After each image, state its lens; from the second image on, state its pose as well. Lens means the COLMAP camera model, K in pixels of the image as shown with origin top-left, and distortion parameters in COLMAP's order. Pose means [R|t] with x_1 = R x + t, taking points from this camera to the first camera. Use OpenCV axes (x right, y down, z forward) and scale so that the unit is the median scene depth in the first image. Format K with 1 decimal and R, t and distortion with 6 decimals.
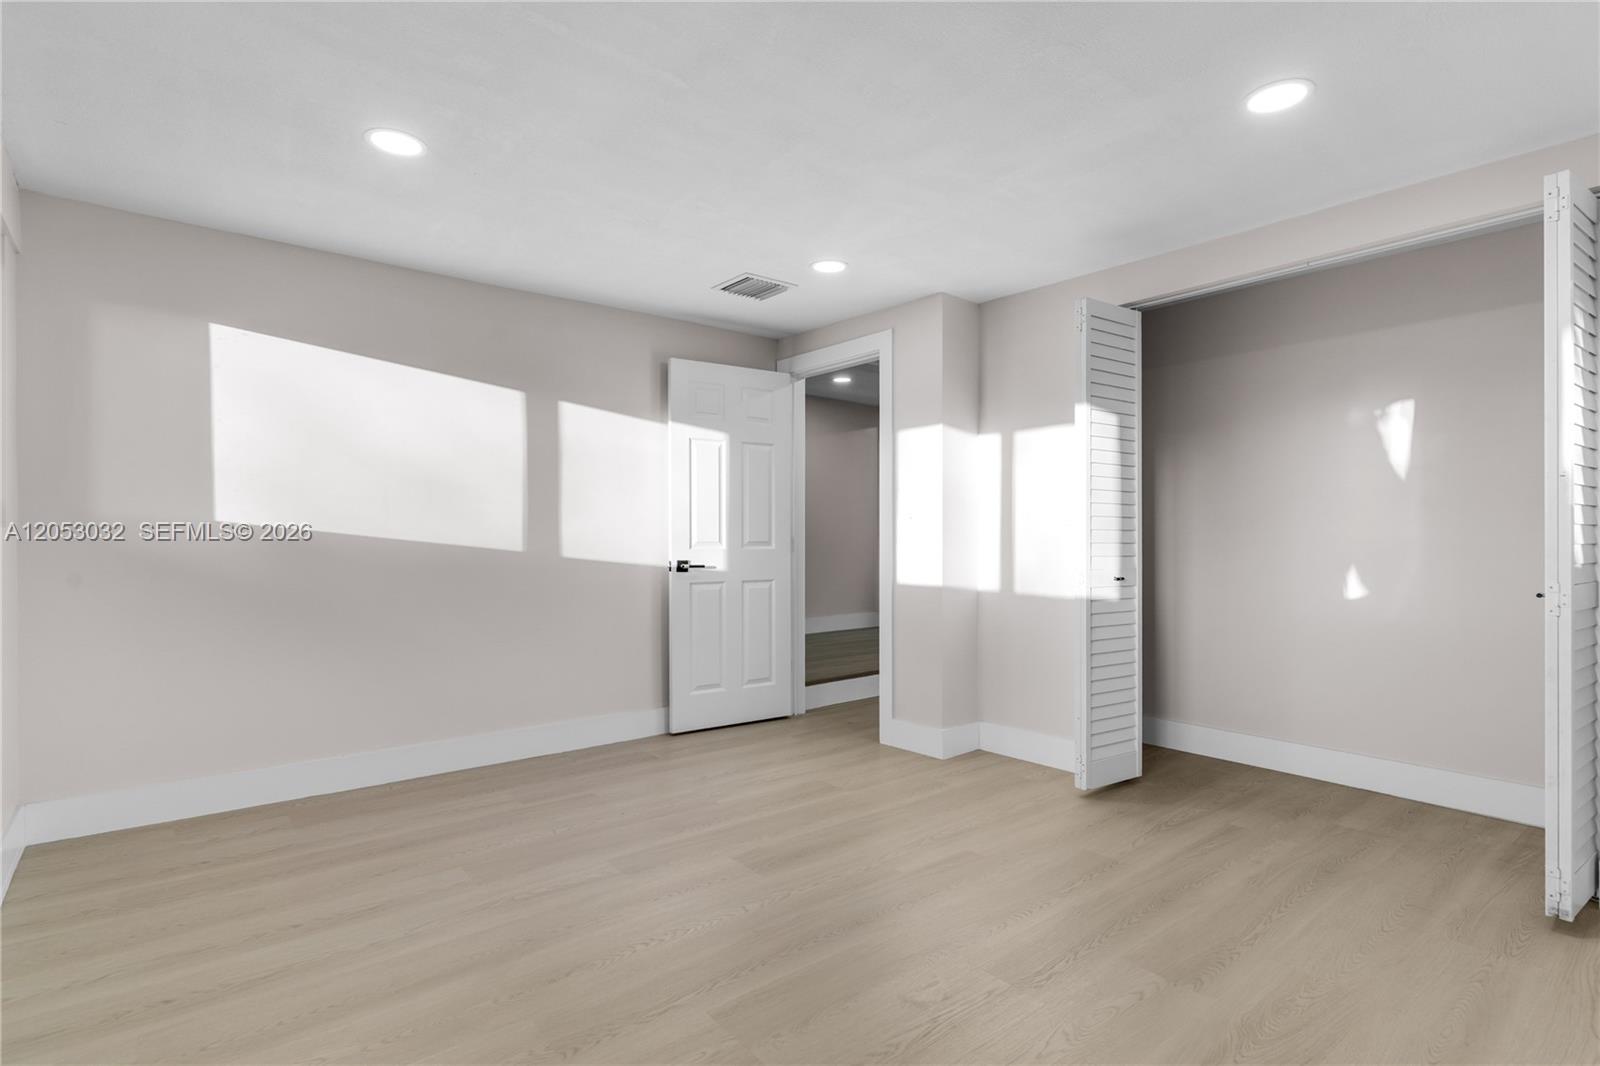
lens RADIAL K [[797.9, 0, 797.6], [0, 797.9, 543.3], [0, 0, 1]] dist [0.000094, -0.000117]
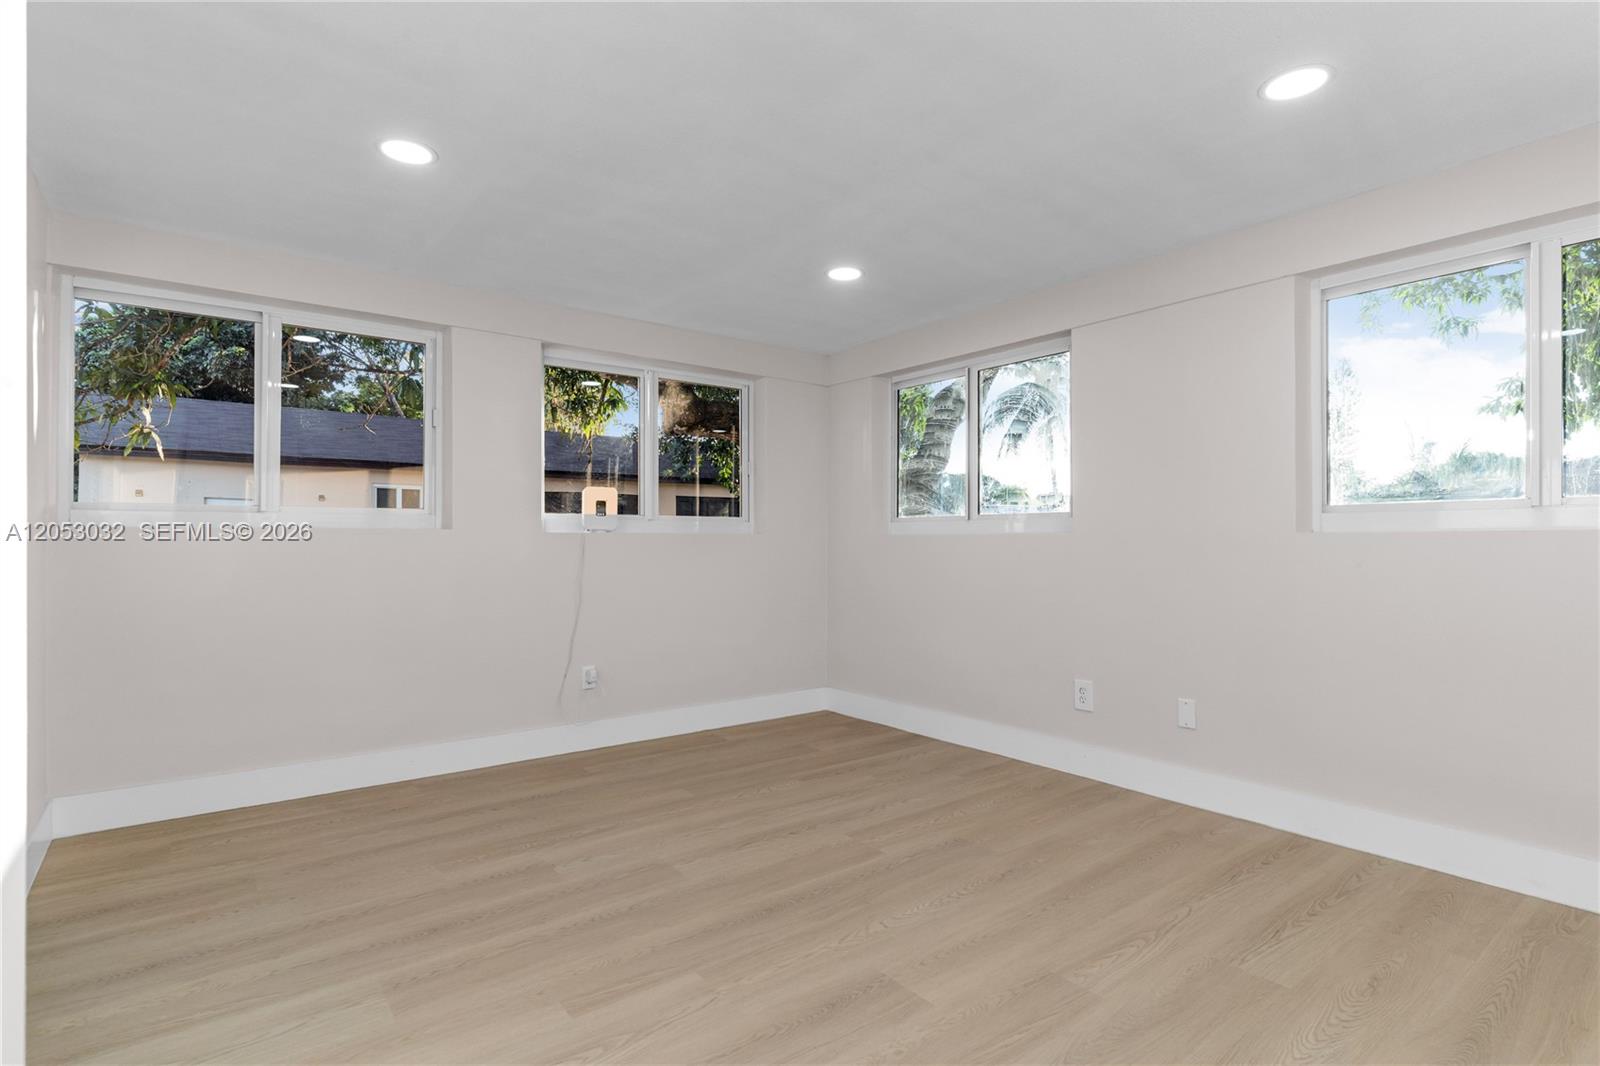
lens RADIAL K [[797.9, 0, 797.6], [0, 797.9, 543.3], [0, 0, 1]] dist [0.000094, -0.000117]
pose [[-0.999932, -0.000692, 0.011645, 0.024864], [-0.000693, 1.000000, -0.000107, -0.003096], [-0.011645, -0.000115, -0.999932, 1.840010]]
